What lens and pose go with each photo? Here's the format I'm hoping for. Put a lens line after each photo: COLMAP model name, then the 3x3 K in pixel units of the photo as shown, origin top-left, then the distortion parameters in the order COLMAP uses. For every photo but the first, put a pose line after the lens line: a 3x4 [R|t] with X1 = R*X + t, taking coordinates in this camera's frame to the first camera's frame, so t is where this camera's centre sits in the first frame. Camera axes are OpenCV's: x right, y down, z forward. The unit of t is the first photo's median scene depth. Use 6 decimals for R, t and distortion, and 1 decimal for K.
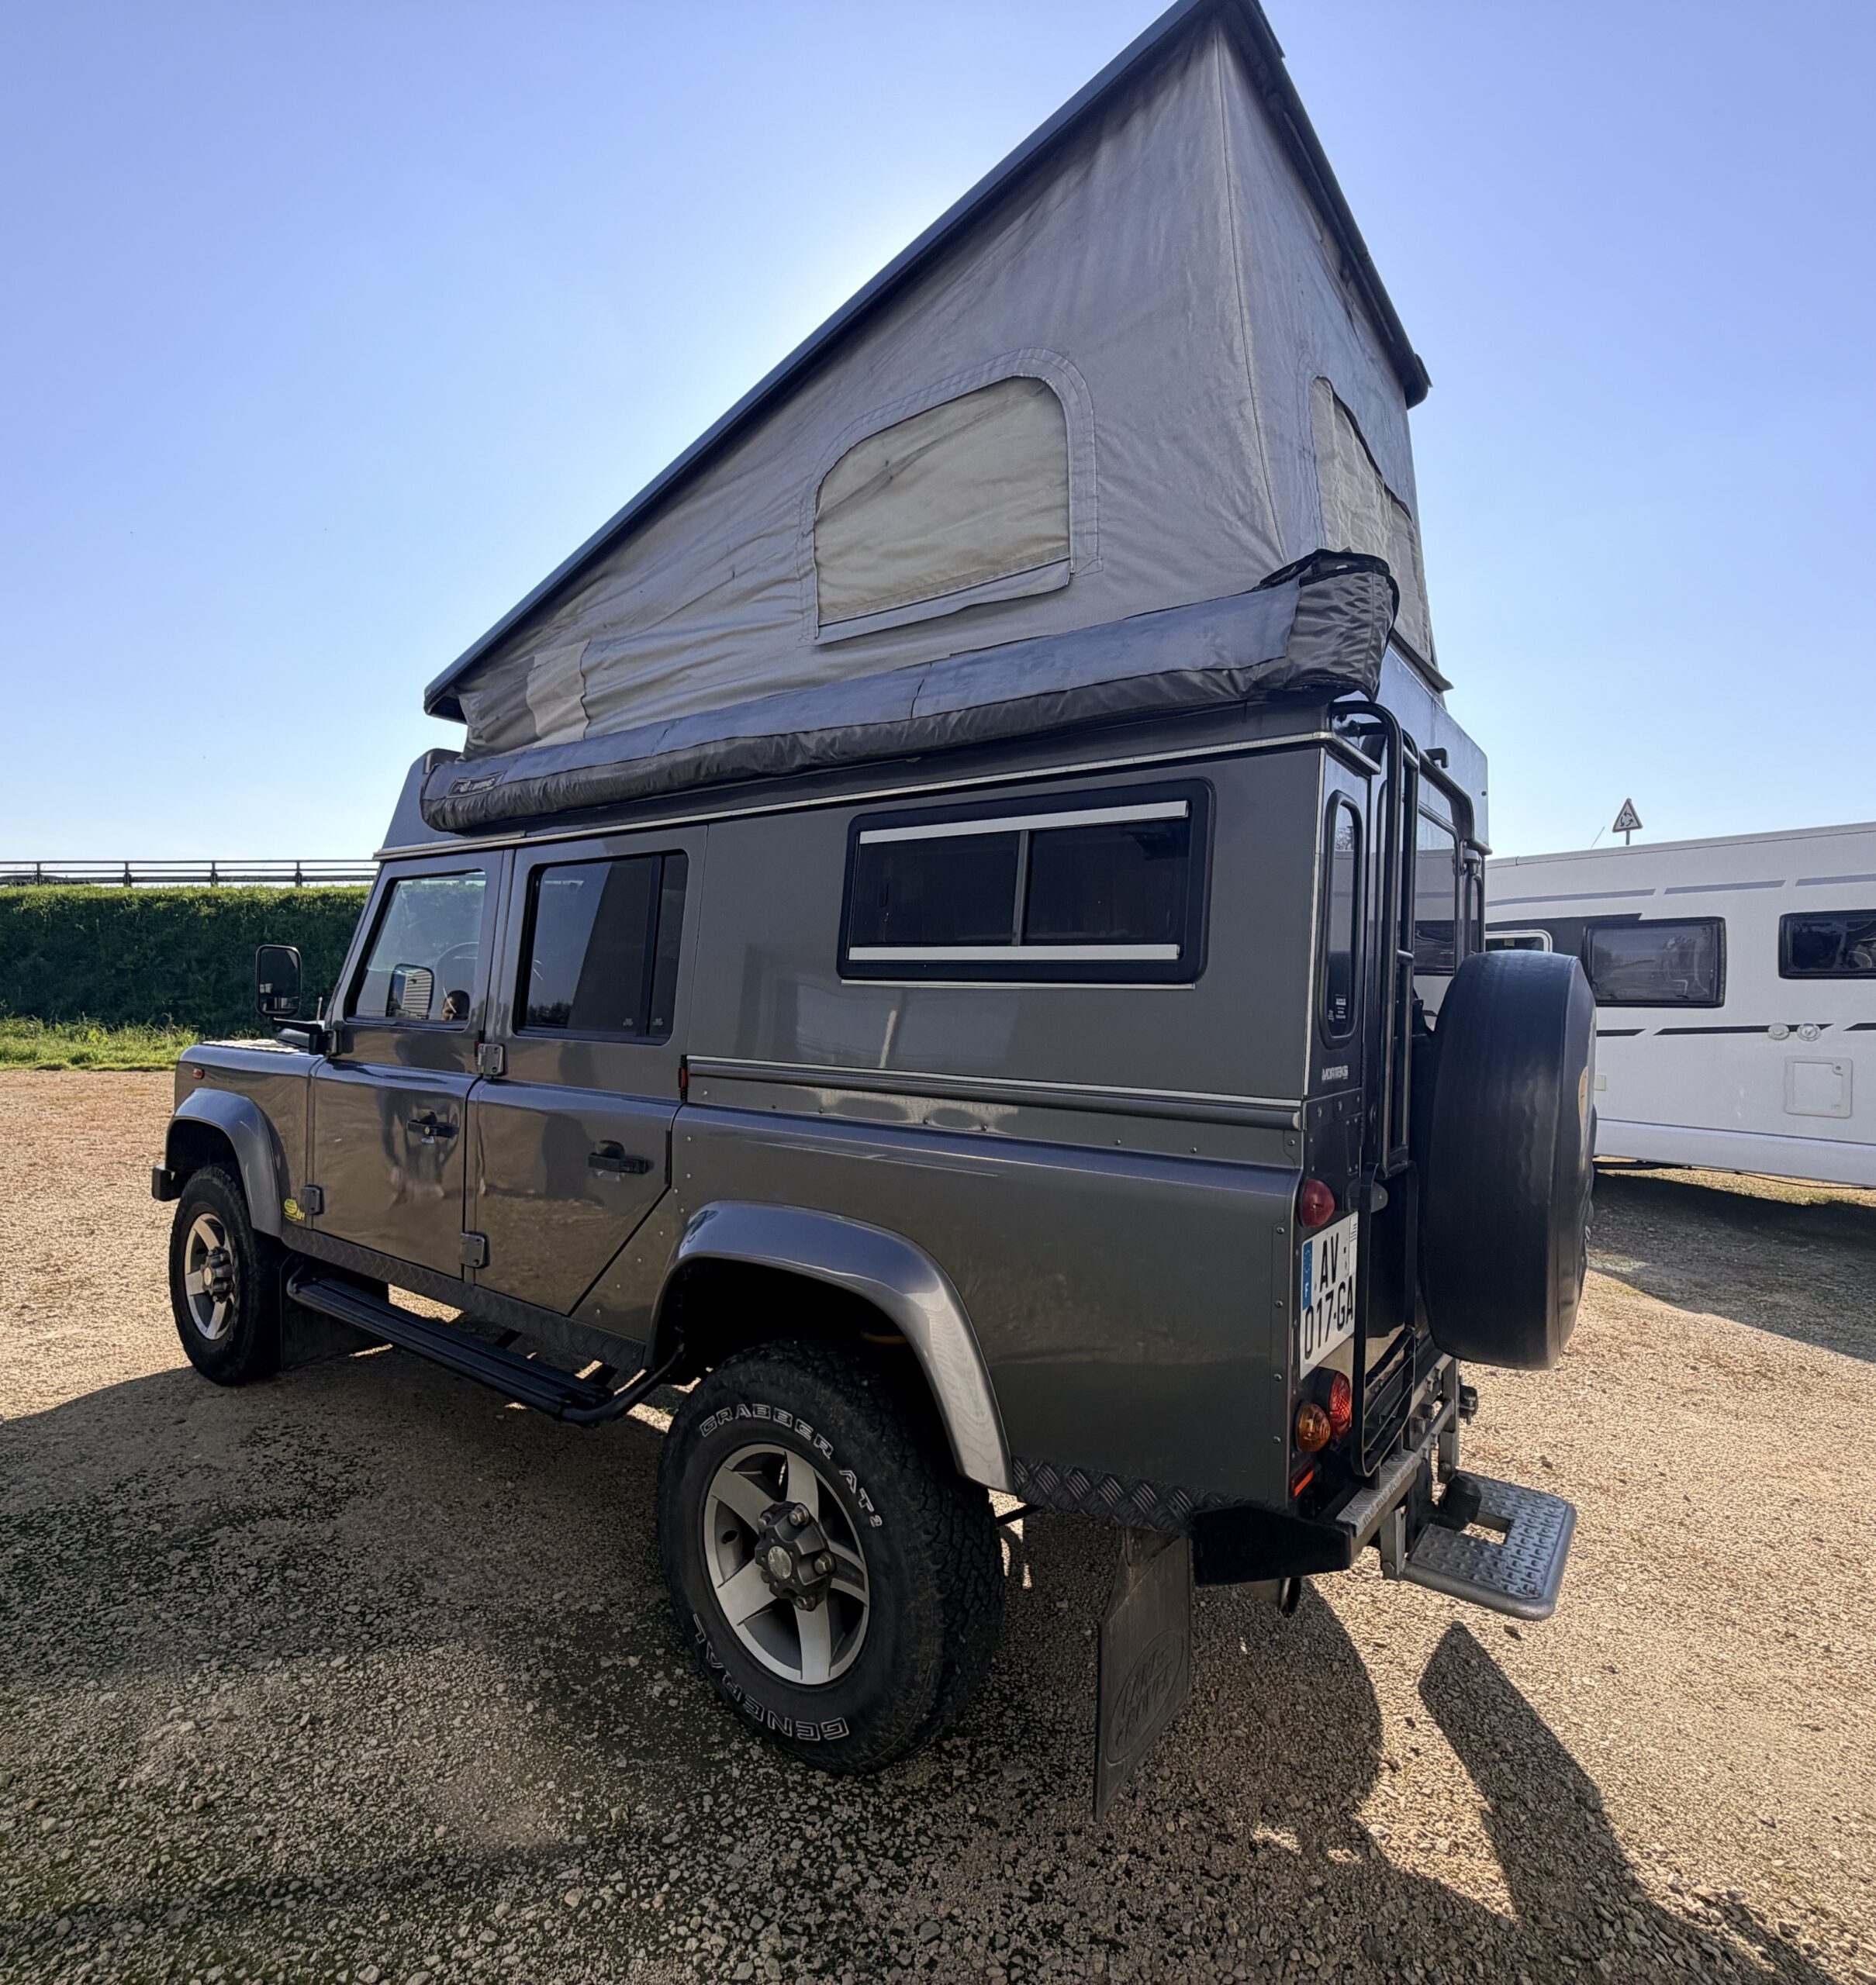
lens RADIAL K [[1062.8, 0, 937.2], [0, 1062.8, 999.0], [0, 0, 1]] dist [-0.000192, 0.000852]
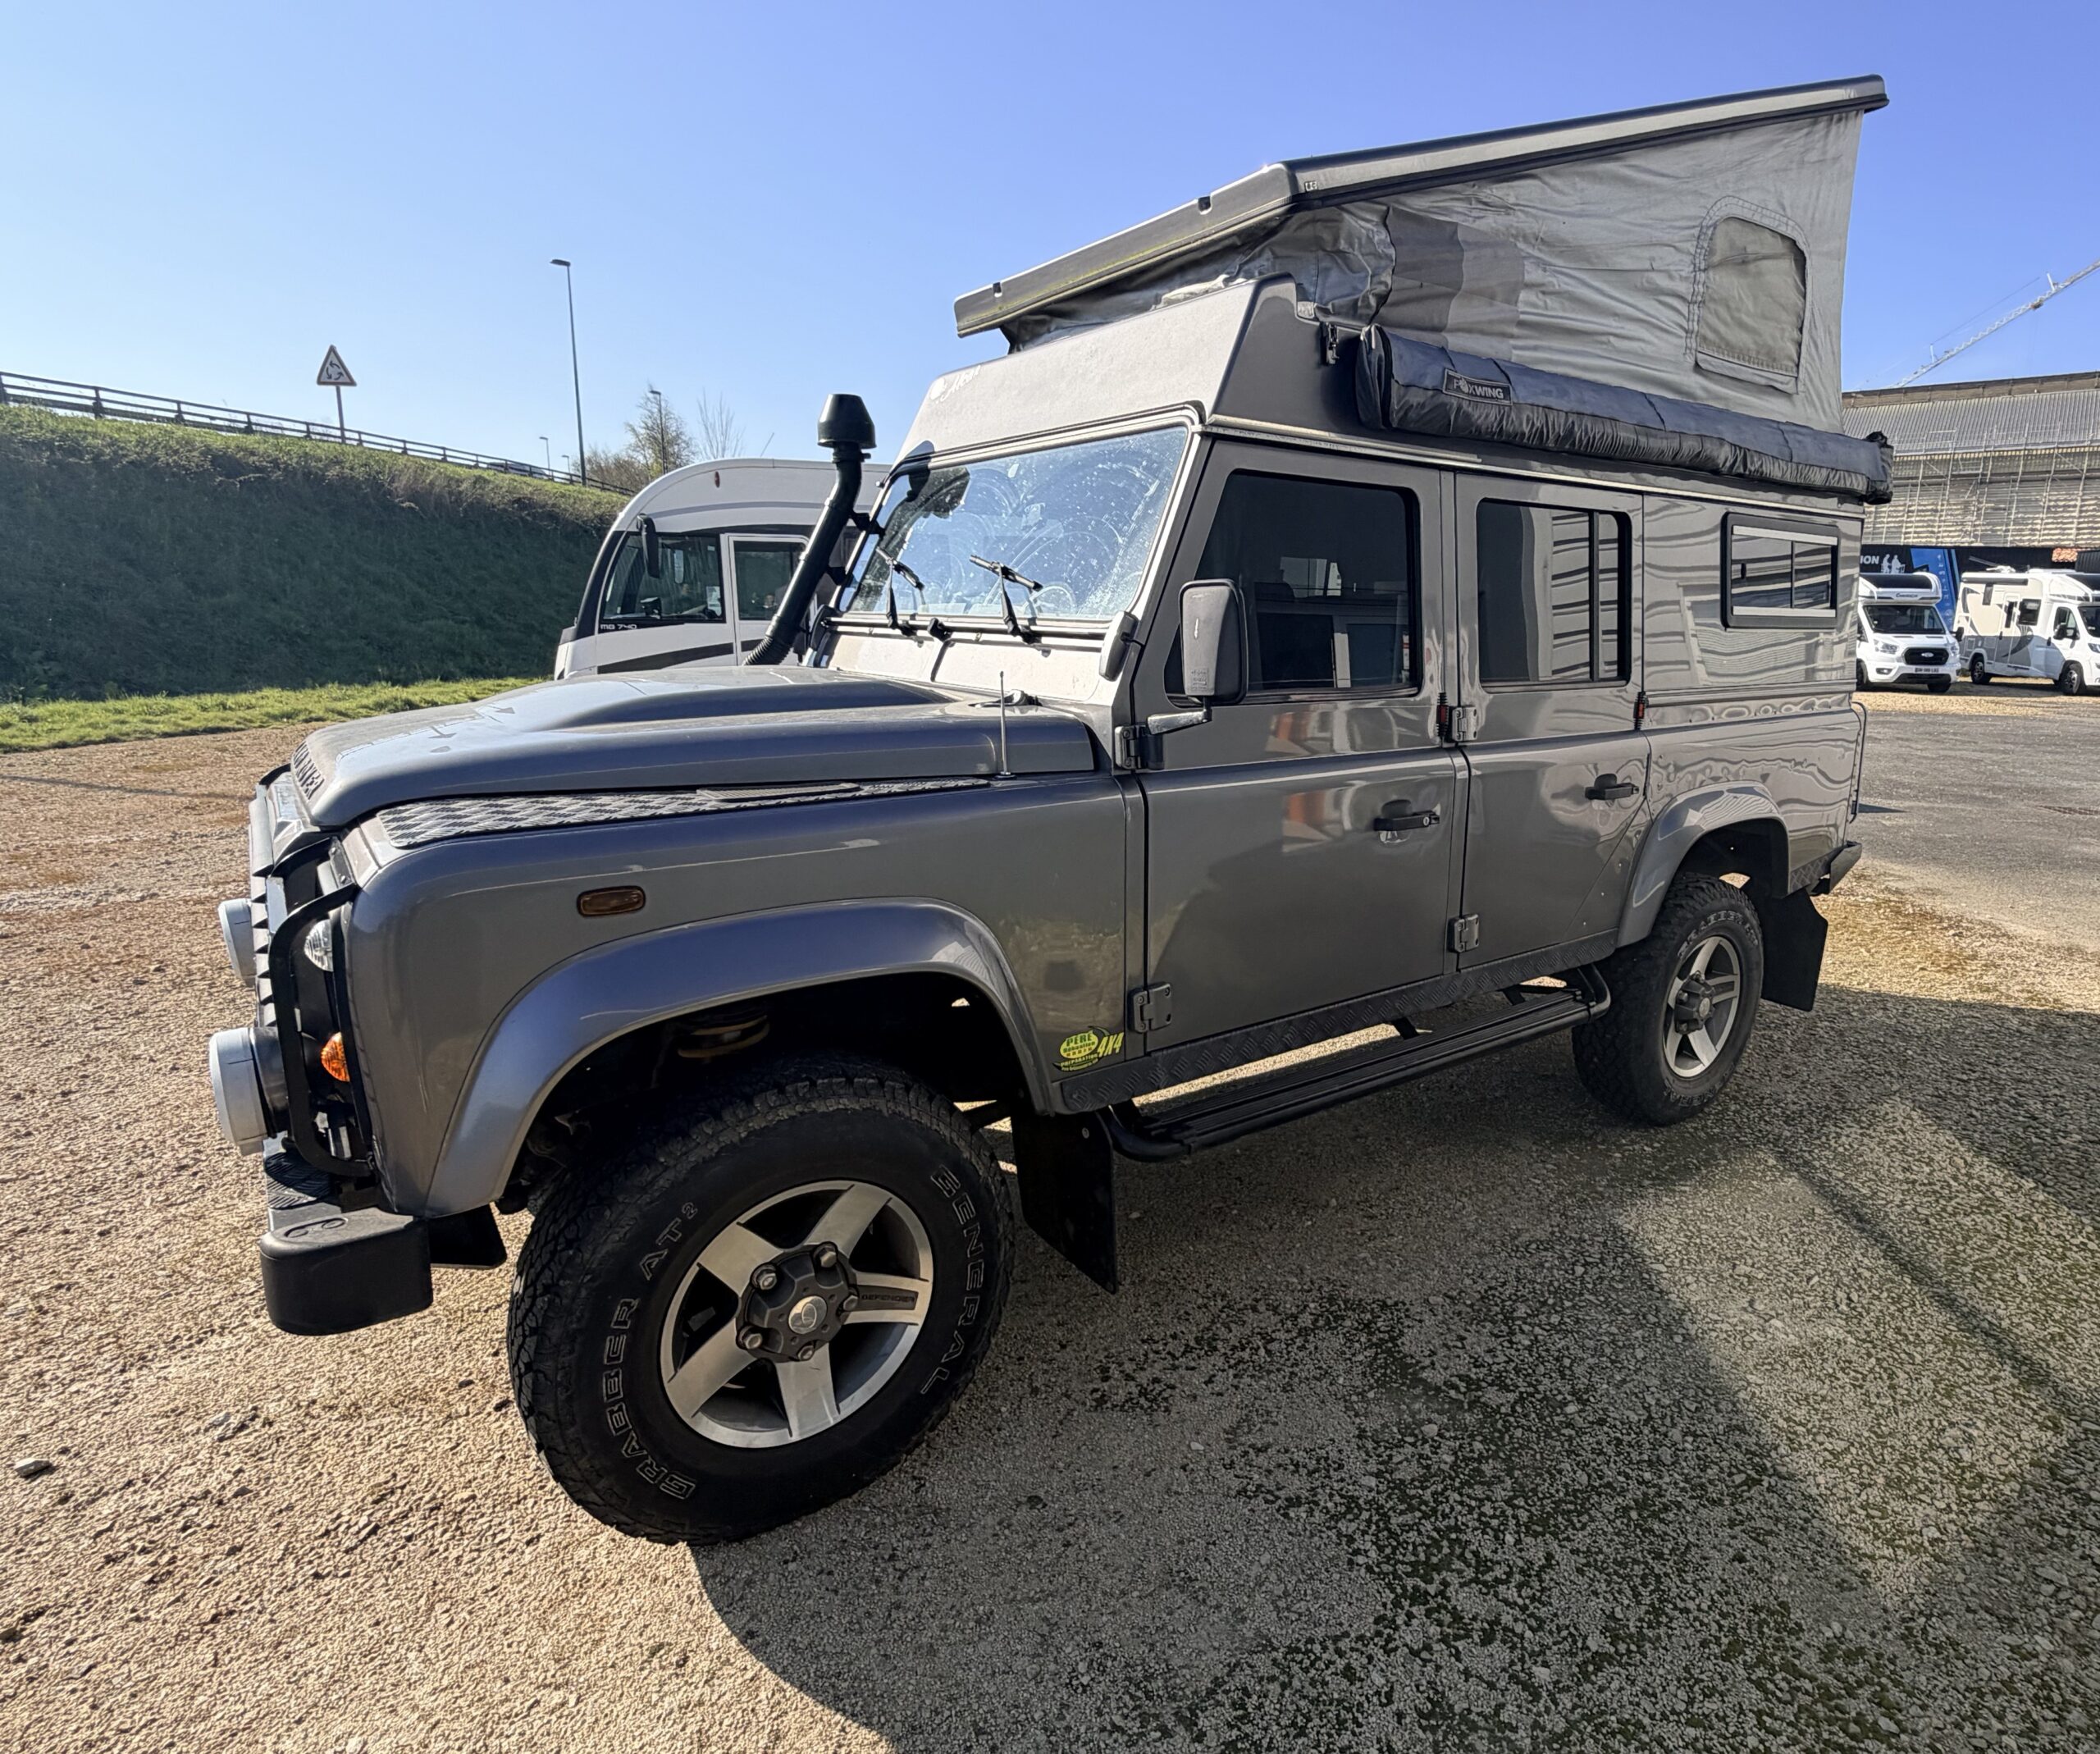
lens RADIAL K [[1269.8, 0, 1049.3], [0, 1269.8, 881.9], [0, 0, 1]] dist [0.013523, 0.003535]
pose [[0.258379, -0.219877, 0.940688, -1.506306], [-0.004421, 0.973474, 0.228755, -0.055596], [-0.966034, -0.063265, 0.250553, 1.040651]]
